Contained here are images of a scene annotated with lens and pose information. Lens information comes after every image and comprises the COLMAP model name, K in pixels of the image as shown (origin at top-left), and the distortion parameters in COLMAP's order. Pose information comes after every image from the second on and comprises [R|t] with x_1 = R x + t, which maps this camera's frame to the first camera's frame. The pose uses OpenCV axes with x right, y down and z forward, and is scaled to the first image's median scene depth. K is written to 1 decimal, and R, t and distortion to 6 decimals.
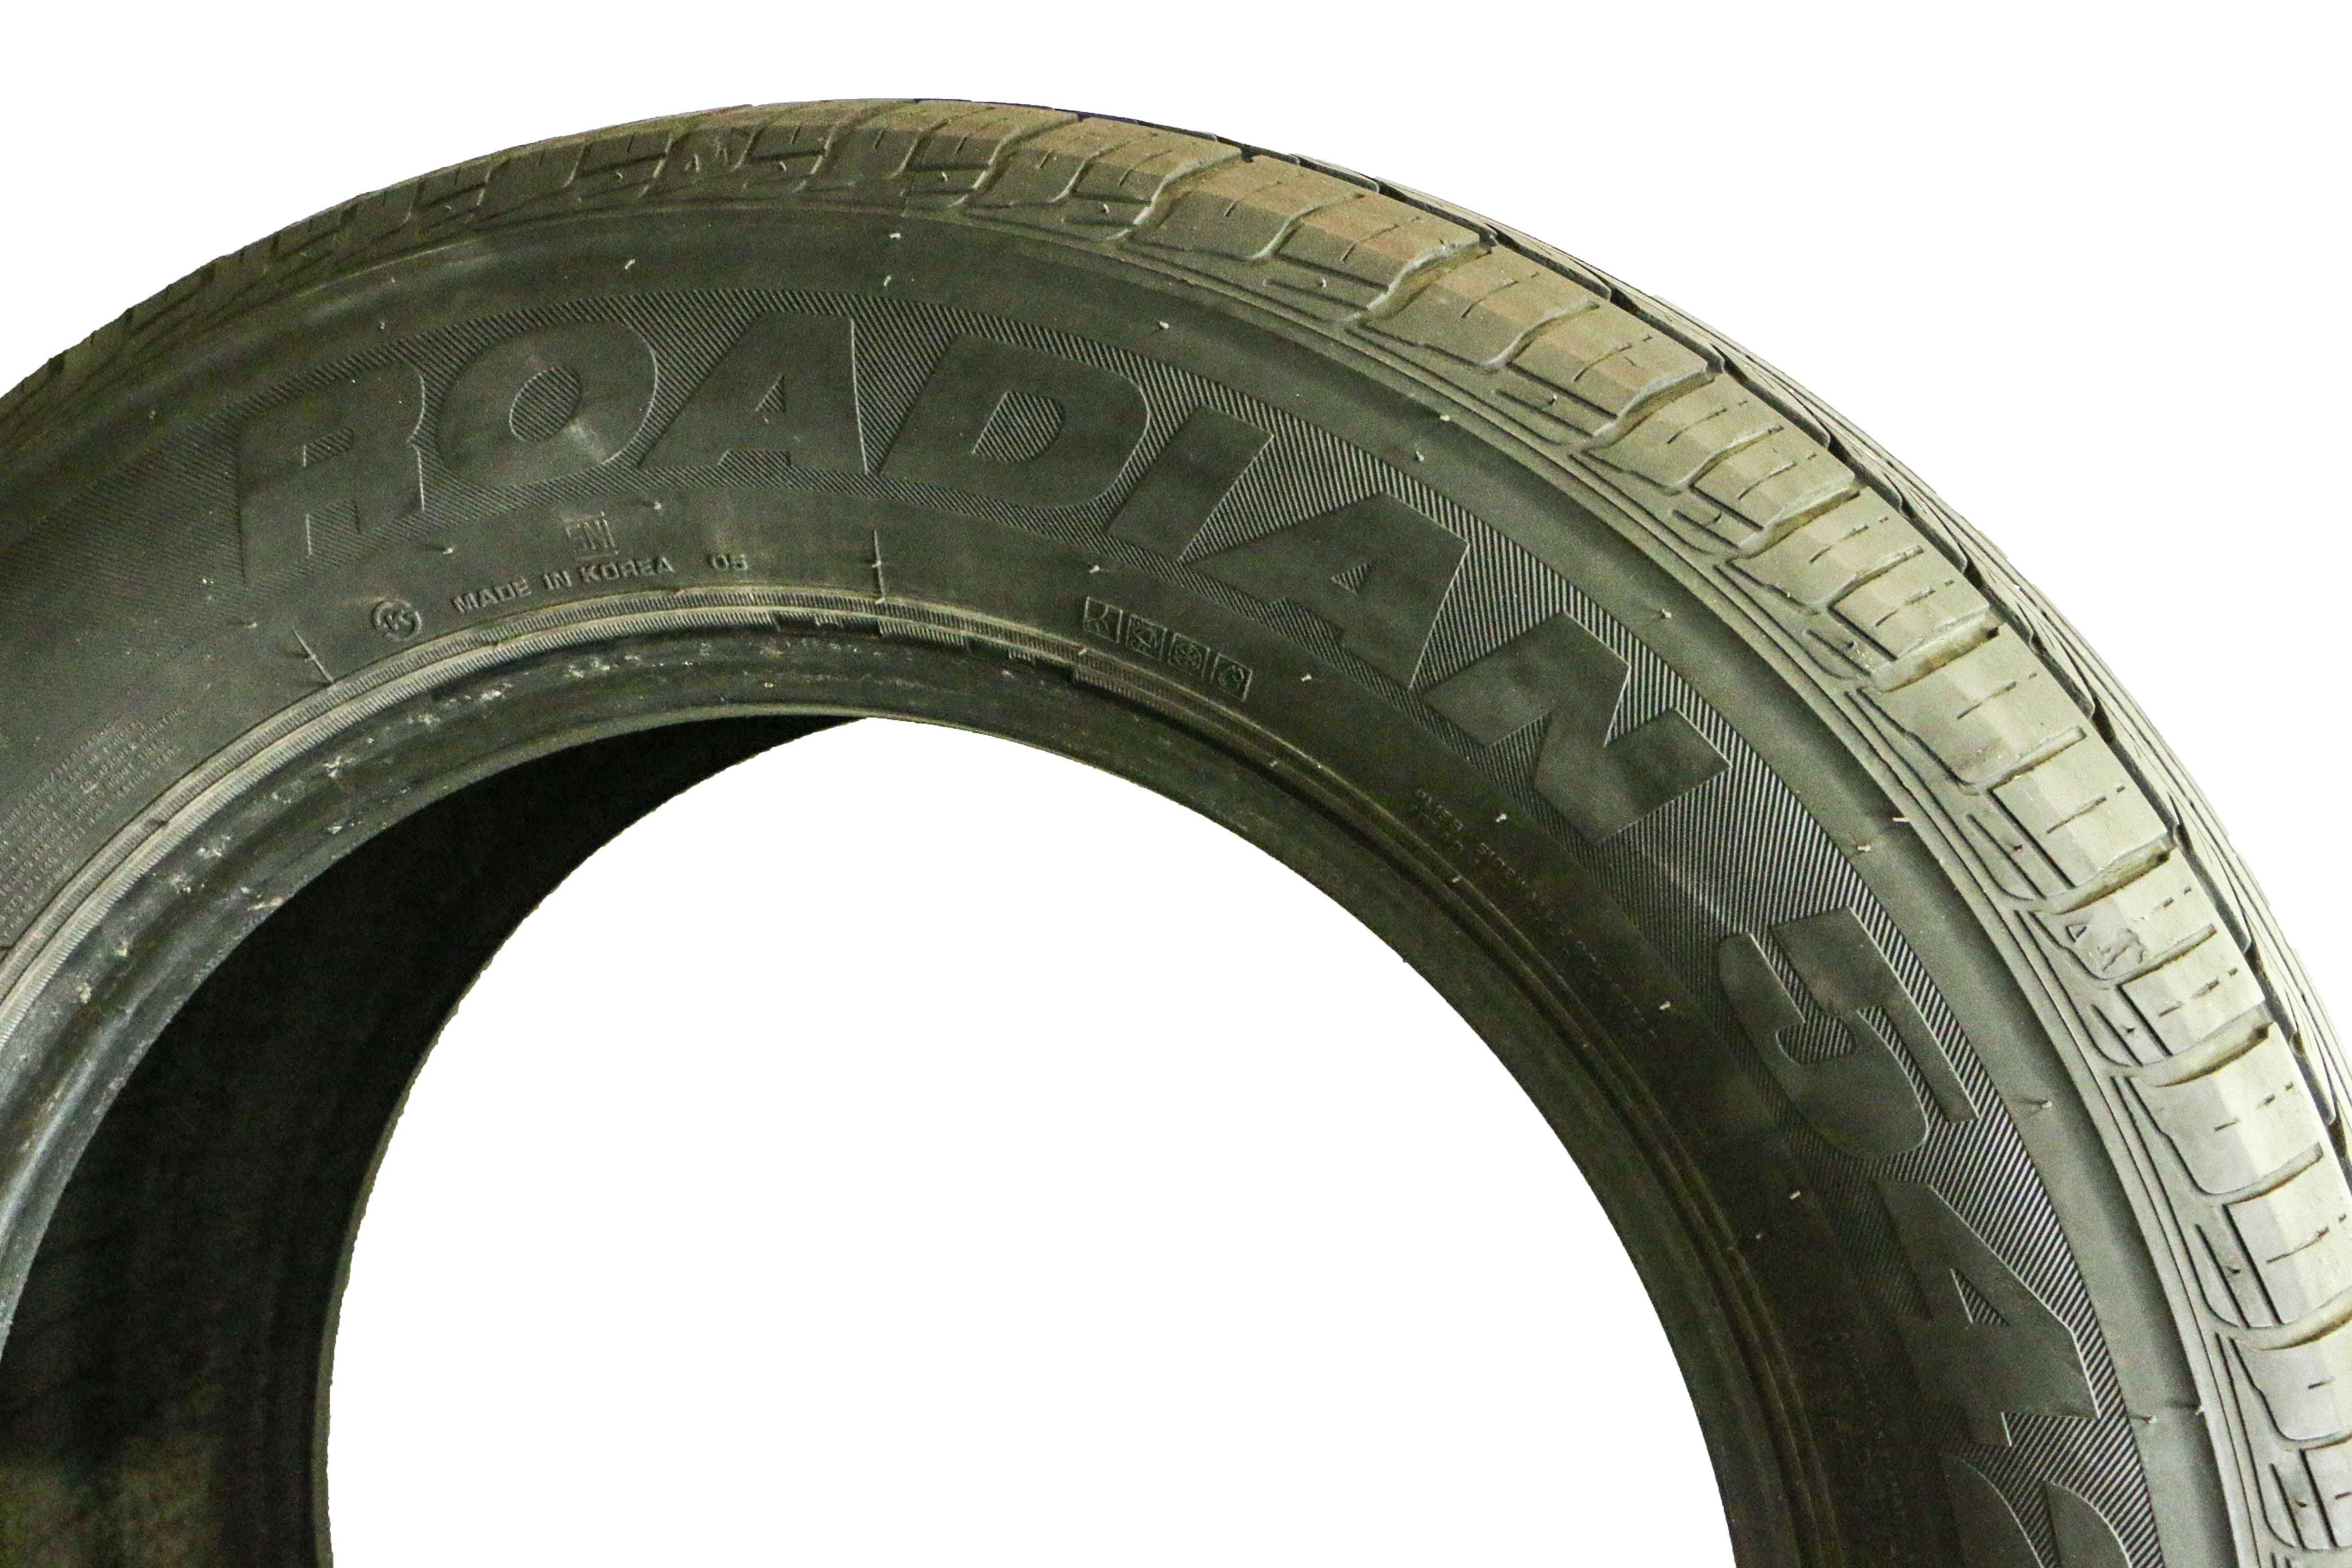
lens RADIAL K [[4670.2, 0, 1176.0], [0, 4670.2, 784.0], [0, 0, 1]] dist [0.075181, 0.453713]
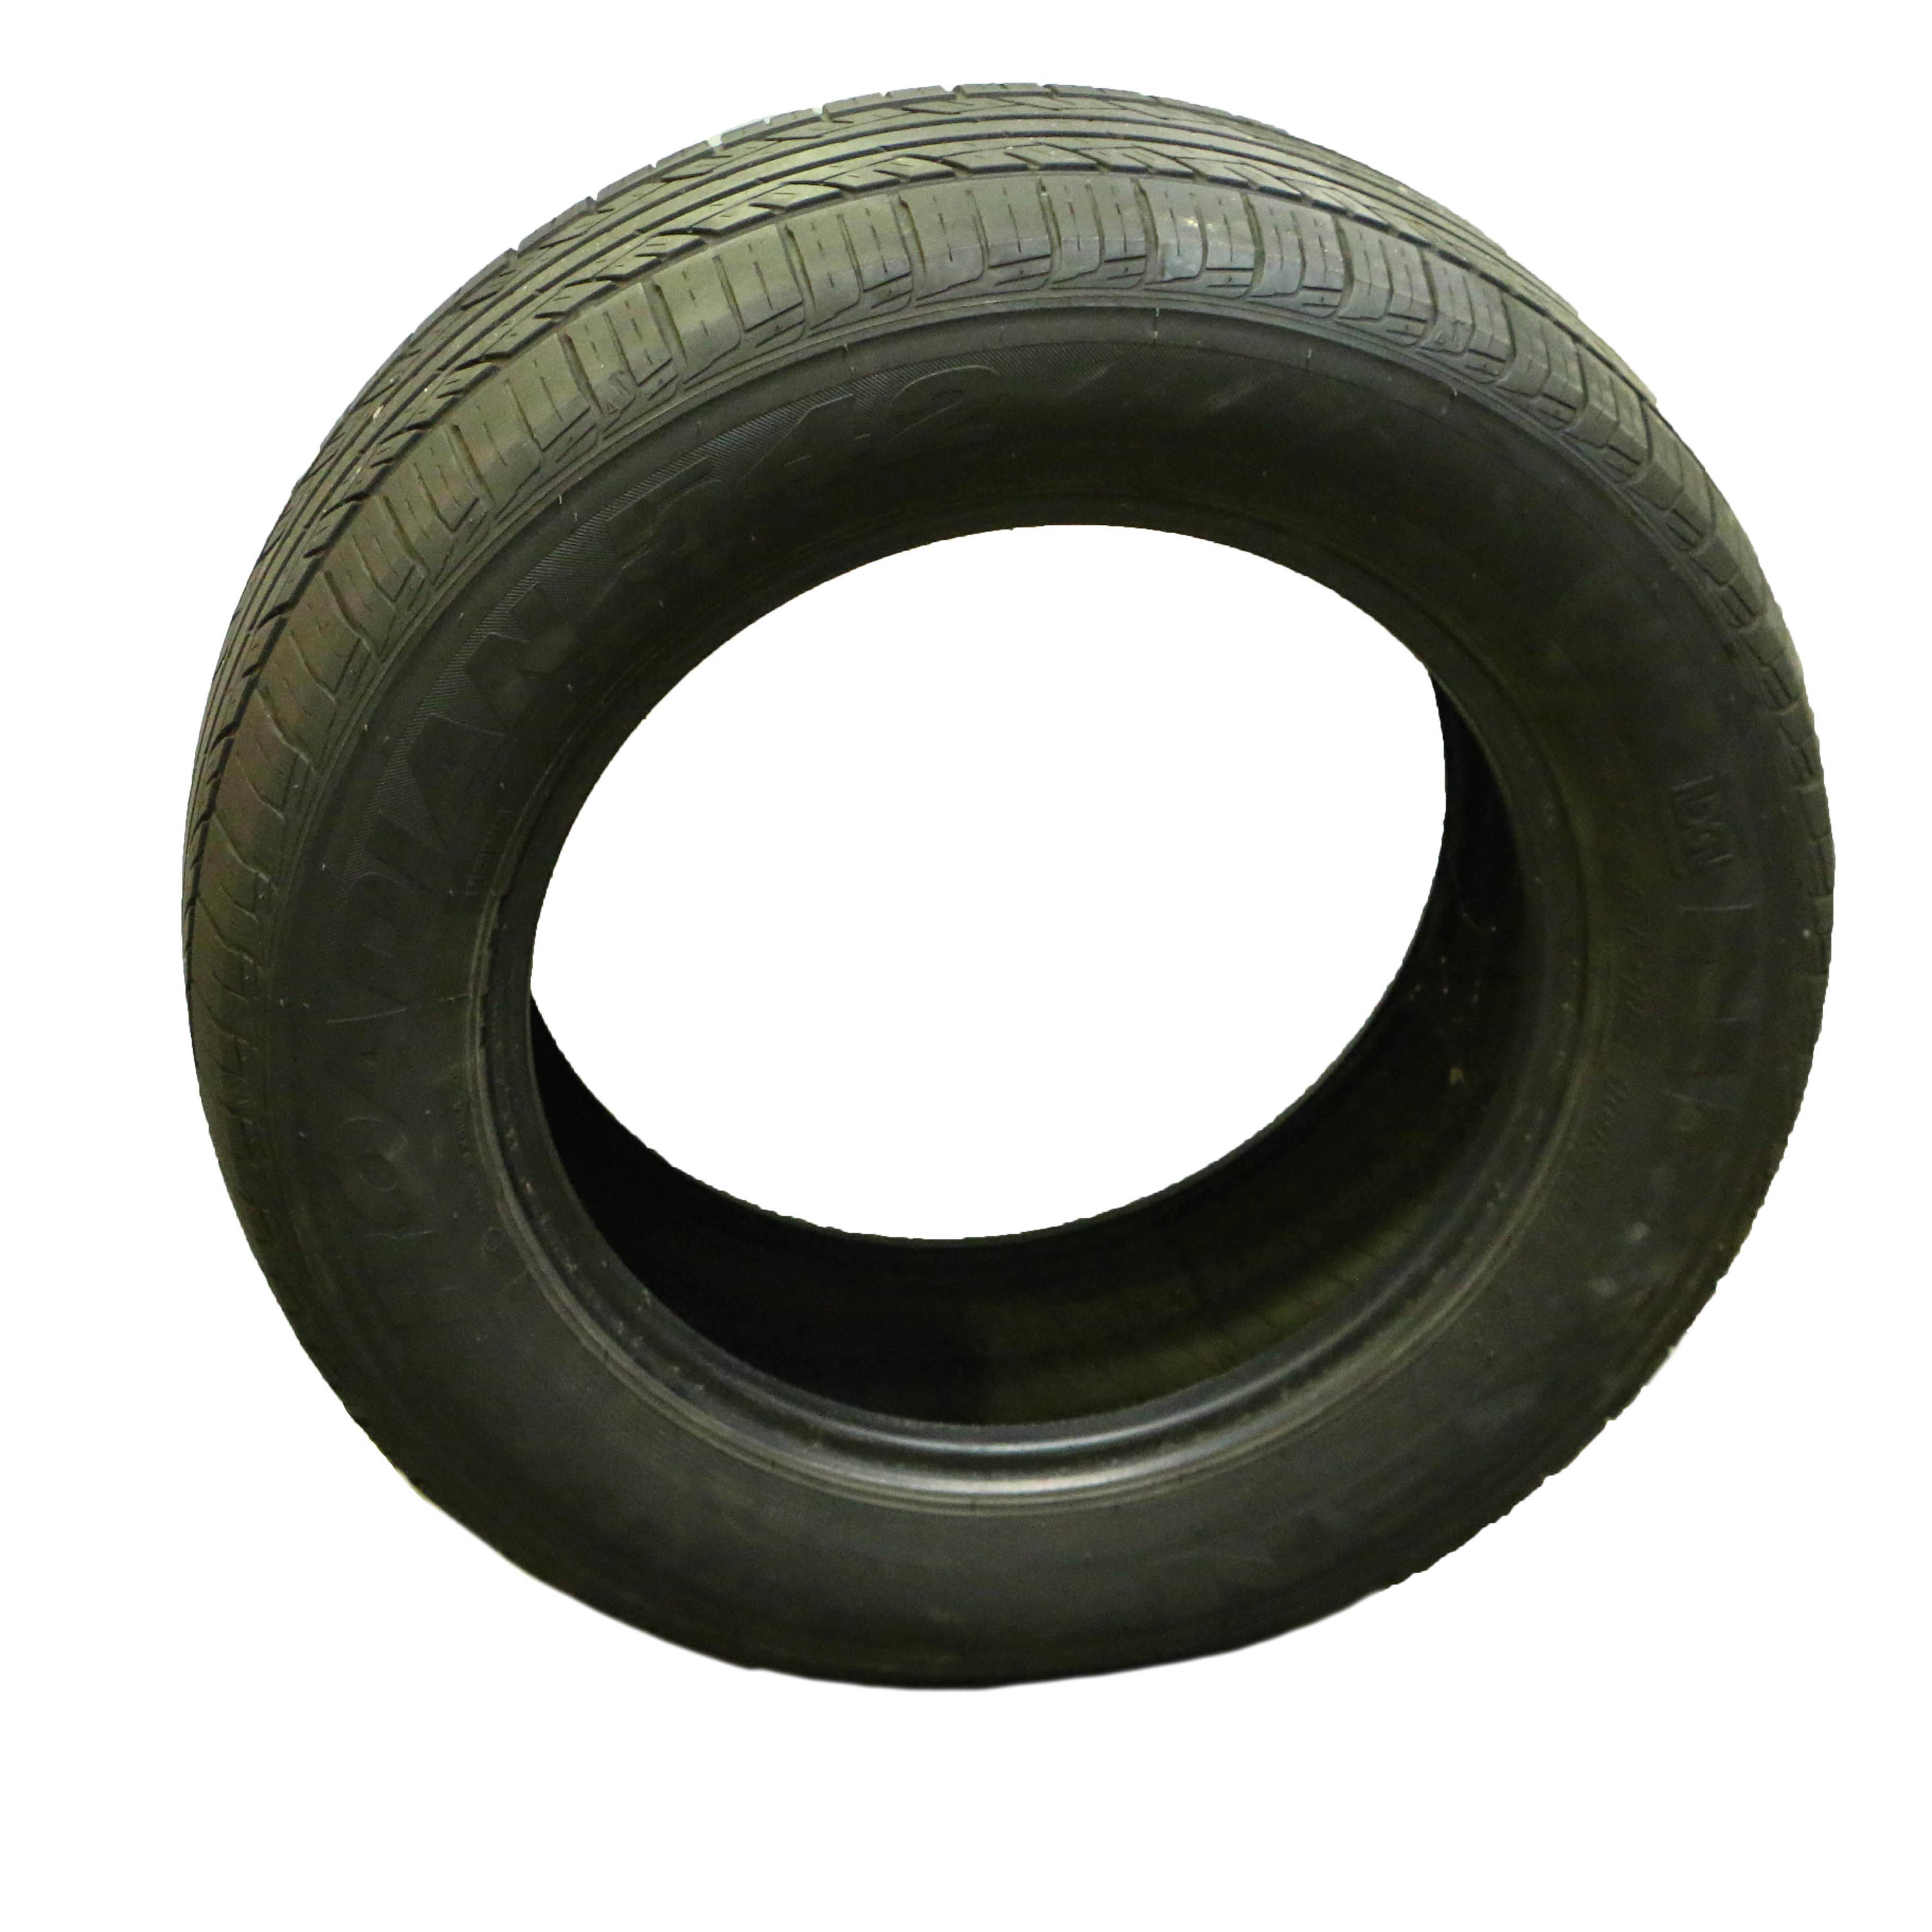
lens RADIAL K [[4195.7, 0, 966.0], [0, 4195.7, 966.0], [0, 0, 1]] dist [0.013971, 0.102622]
pose [[-0.043249, -0.990998, -0.126701, 0.173159], [0.992958, -0.056638, 0.104050, -0.017635], [-0.110289, -0.121308, 0.986469, -0.785570]]
